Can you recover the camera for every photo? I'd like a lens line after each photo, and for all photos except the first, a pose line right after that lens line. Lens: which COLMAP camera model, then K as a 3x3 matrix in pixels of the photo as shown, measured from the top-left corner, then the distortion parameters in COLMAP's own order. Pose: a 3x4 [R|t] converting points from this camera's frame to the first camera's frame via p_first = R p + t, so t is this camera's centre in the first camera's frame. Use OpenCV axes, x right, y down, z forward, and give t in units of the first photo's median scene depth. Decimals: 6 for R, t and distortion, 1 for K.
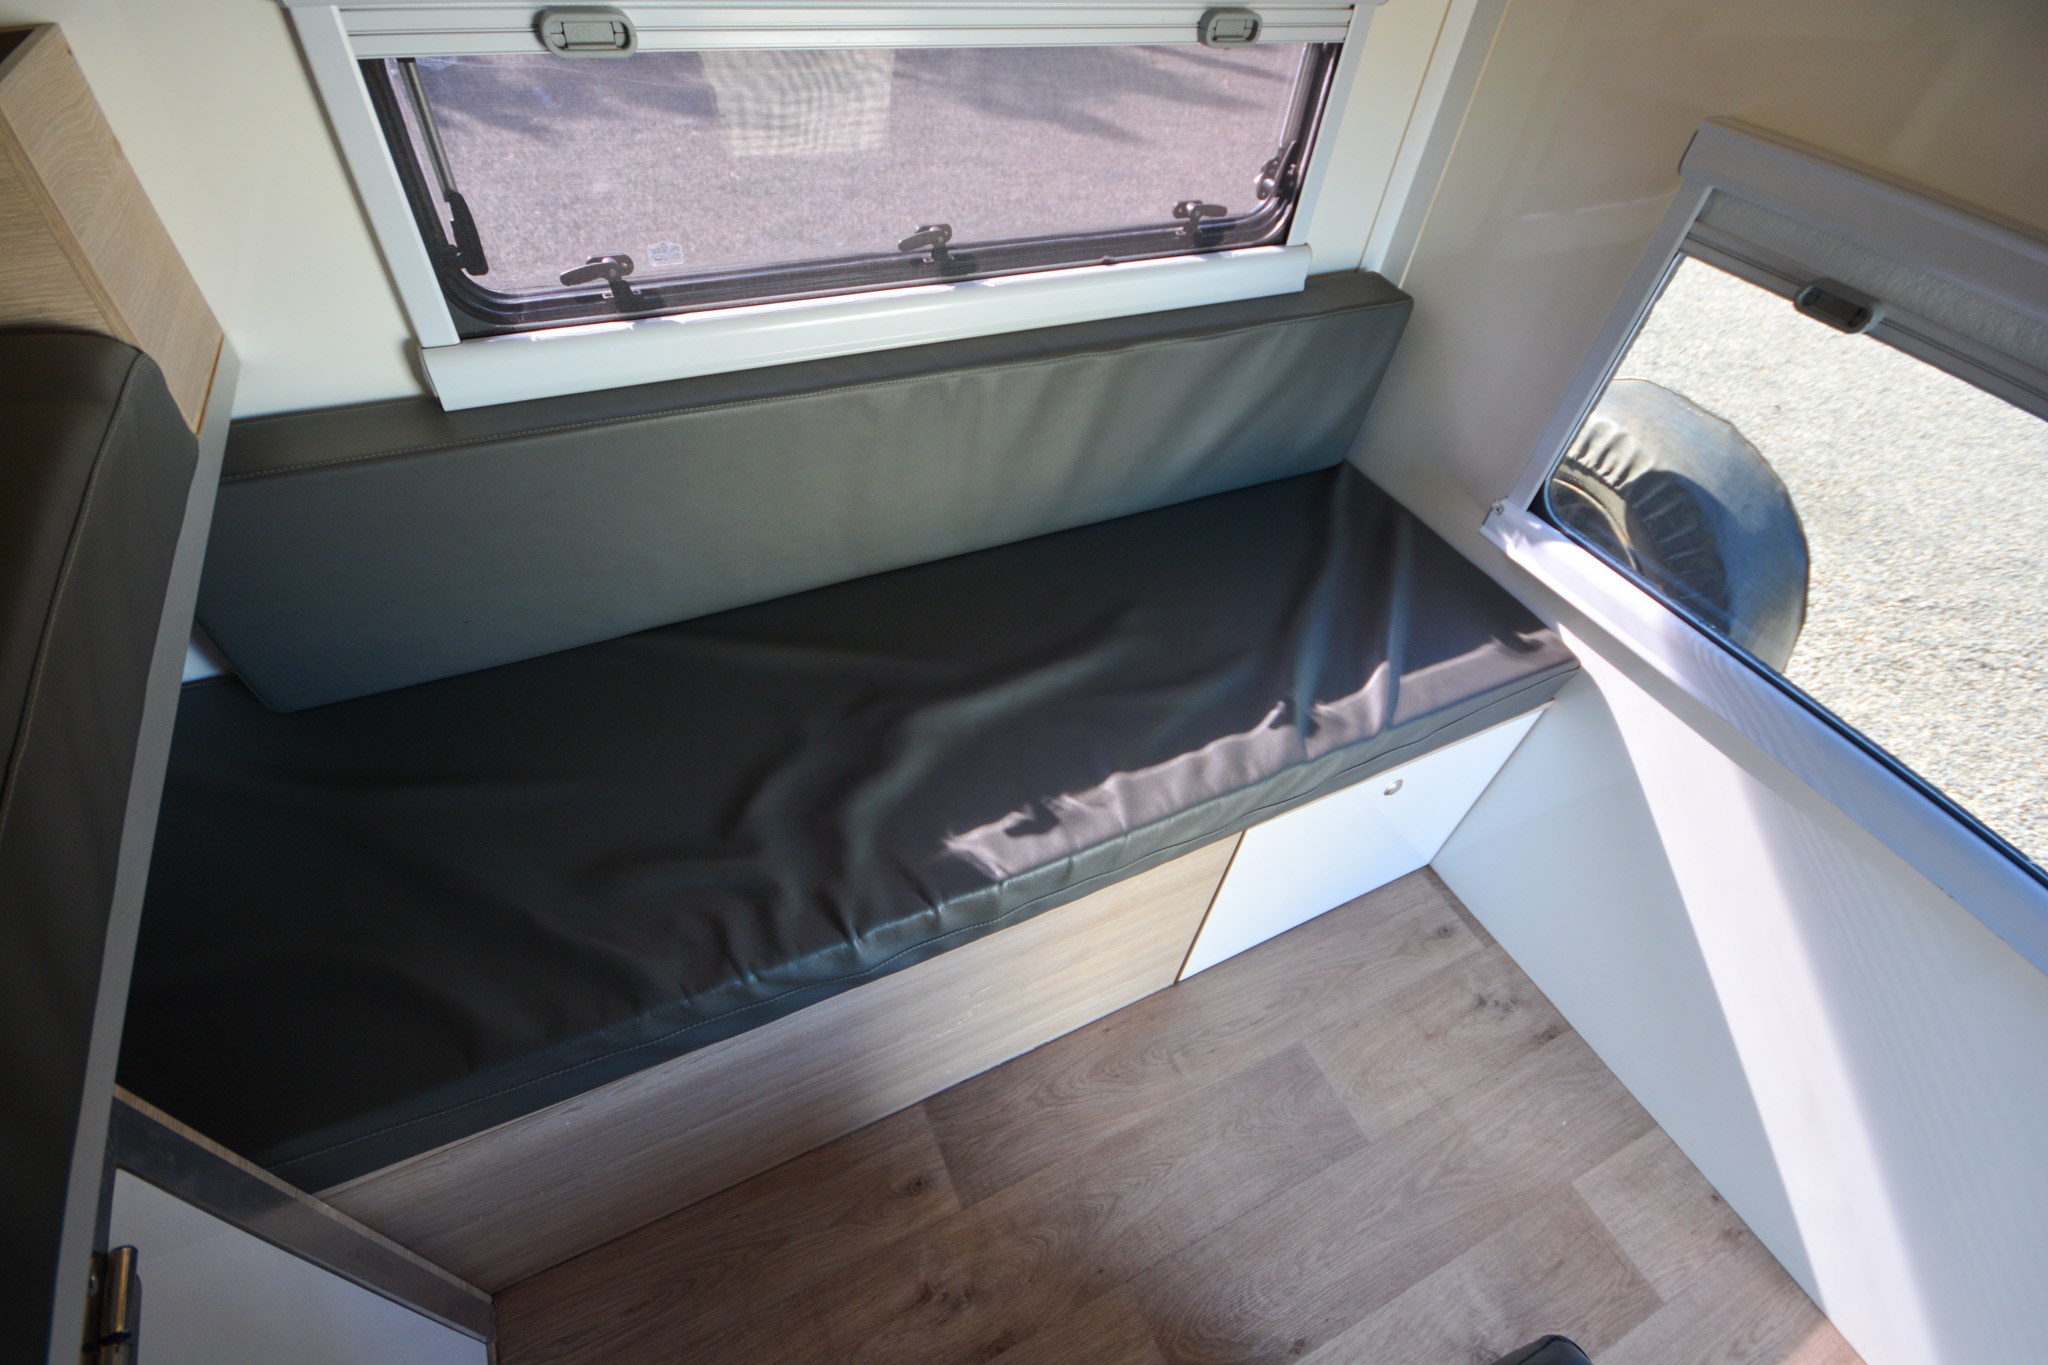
lens RADIAL K [[900.6, 0, 1015.9], [0, 900.6, 682.9], [0, 0, 1]] dist [0.006667, -0.011463]
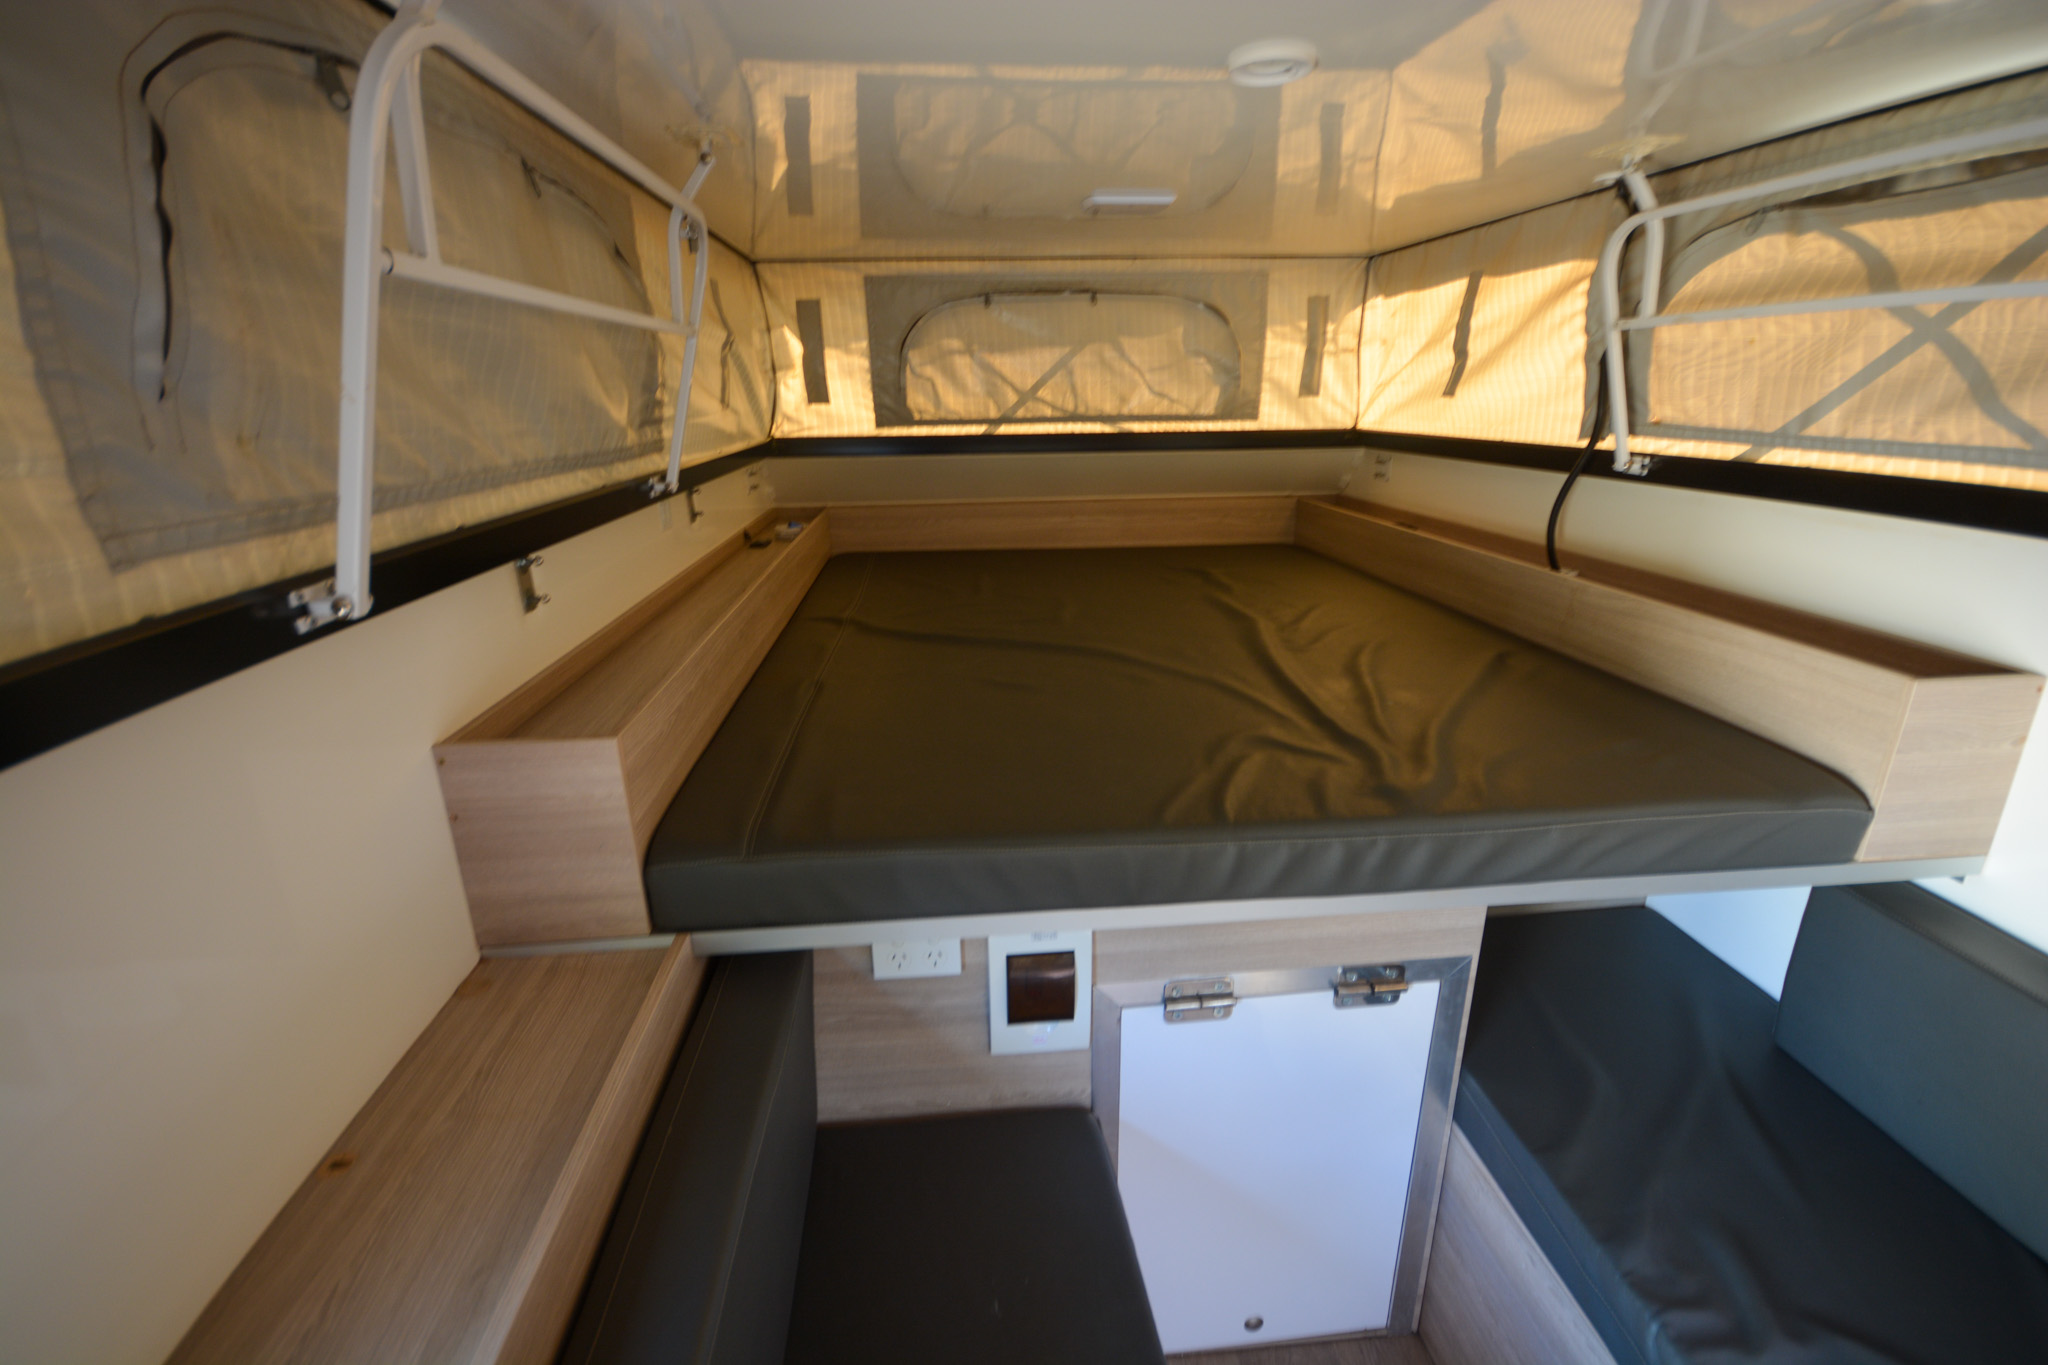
lens RADIAL K [[900.6, 0, 1015.9], [0, 900.6, 682.9], [0, 0, 1]] dist [0.006667, -0.011463]
pose [[-0.360087, 0.228200, -0.904578, 0.634430], [-0.680061, 0.599553, 0.421964, -0.072234], [0.638635, 0.767112, -0.060702, -0.066220]]
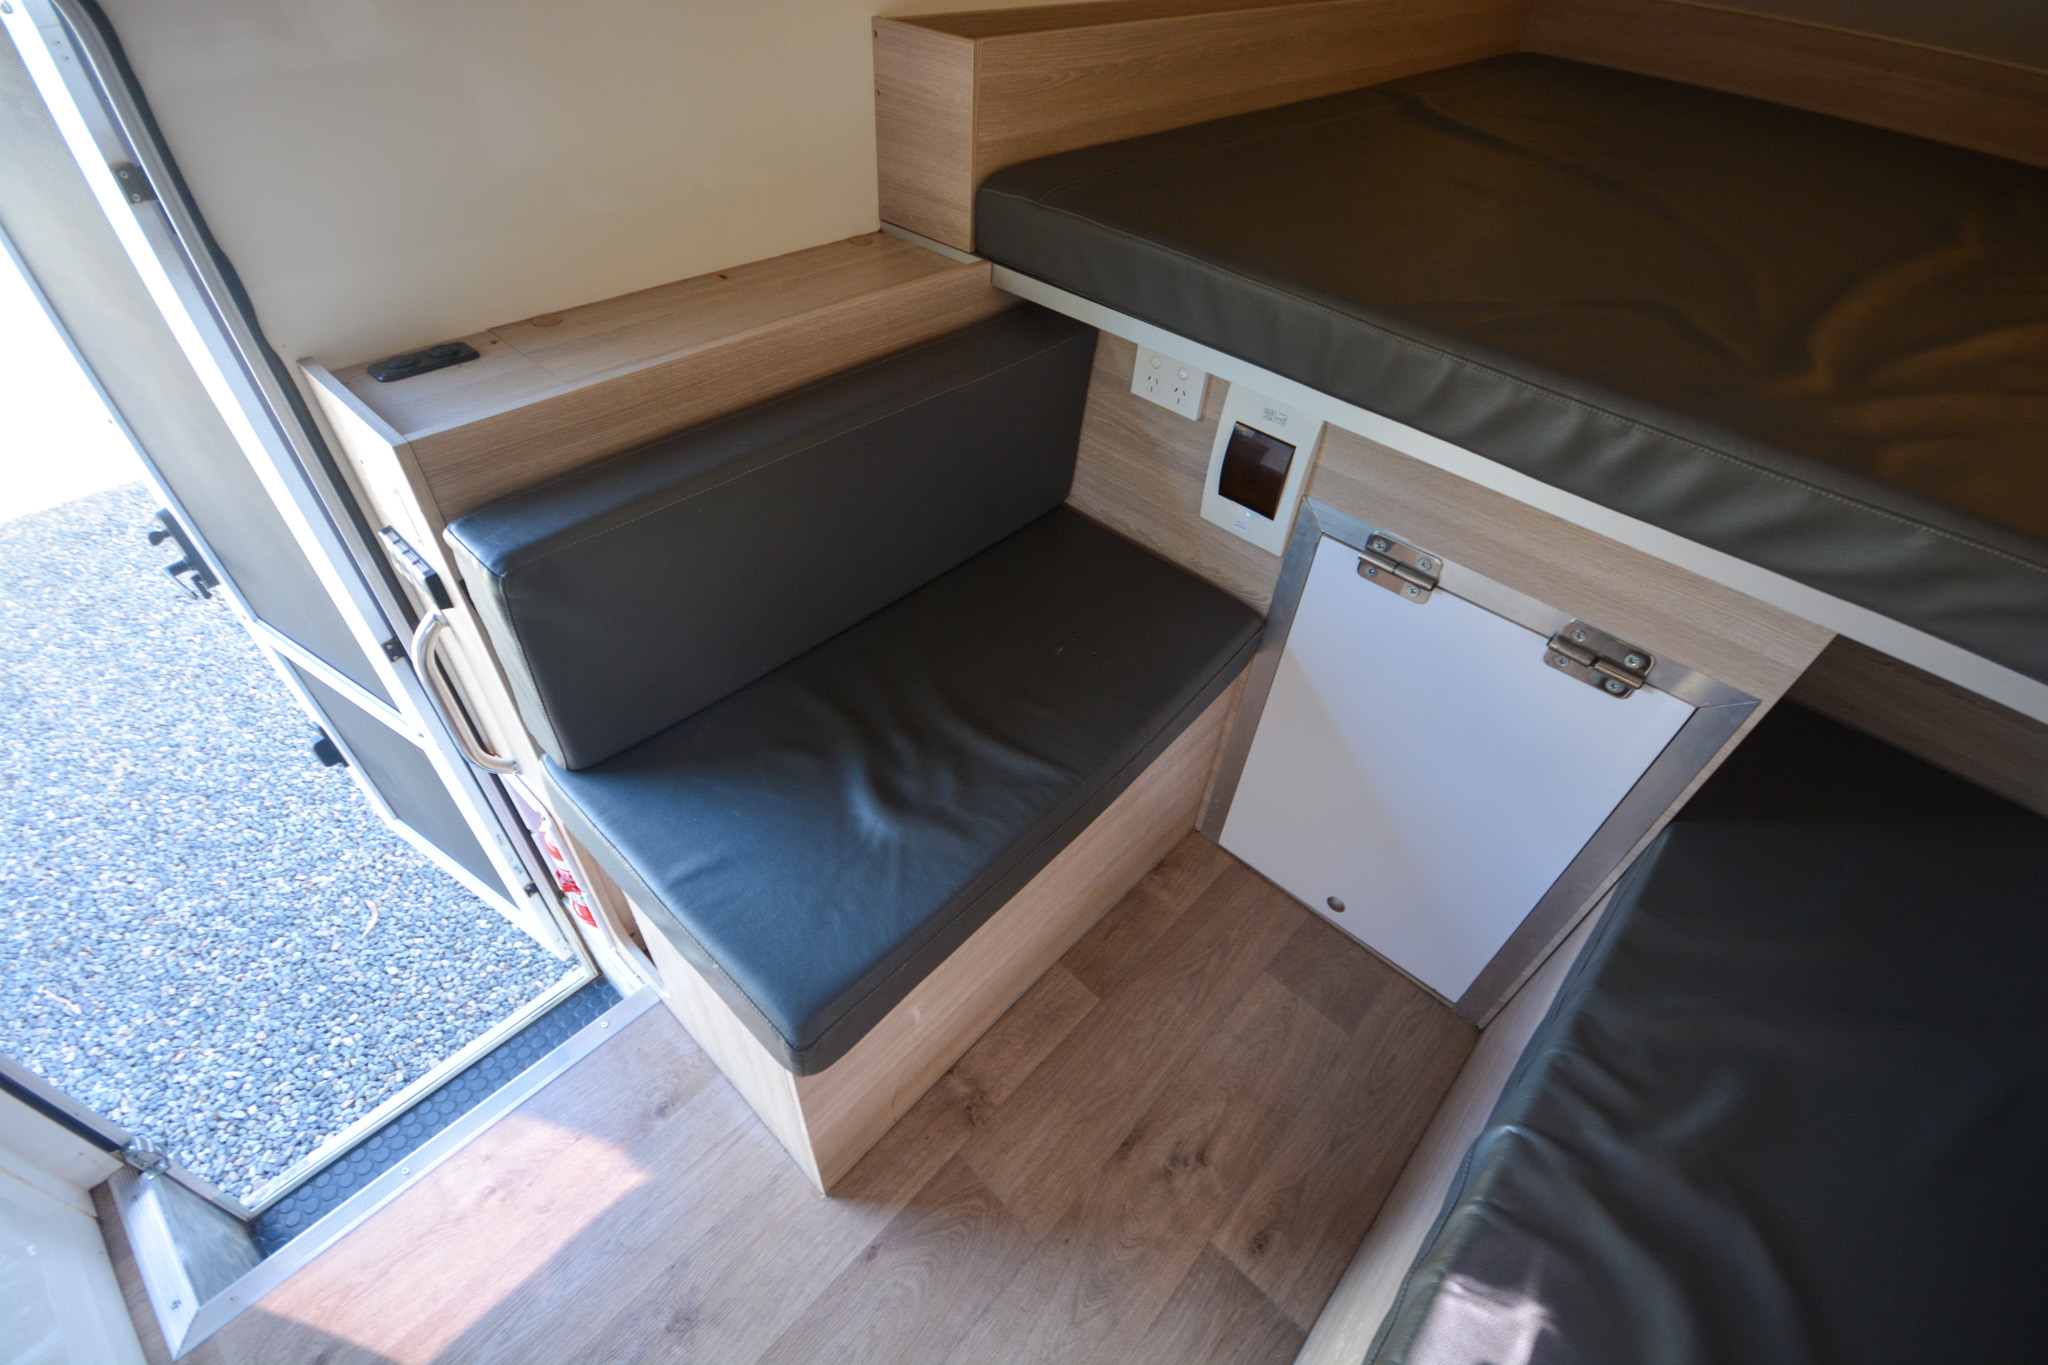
lens RADIAL K [[900.6, 0, 1015.9], [0, 900.6, 682.9], [0, 0, 1]] dist [0.006667, -0.011463]
pose [[-0.923037, 0.156667, -0.351365, 0.421581], [-0.350619, 0.033300, 0.935926, -0.323601], [0.158329, 0.987090, 0.024194, 0.343175]]
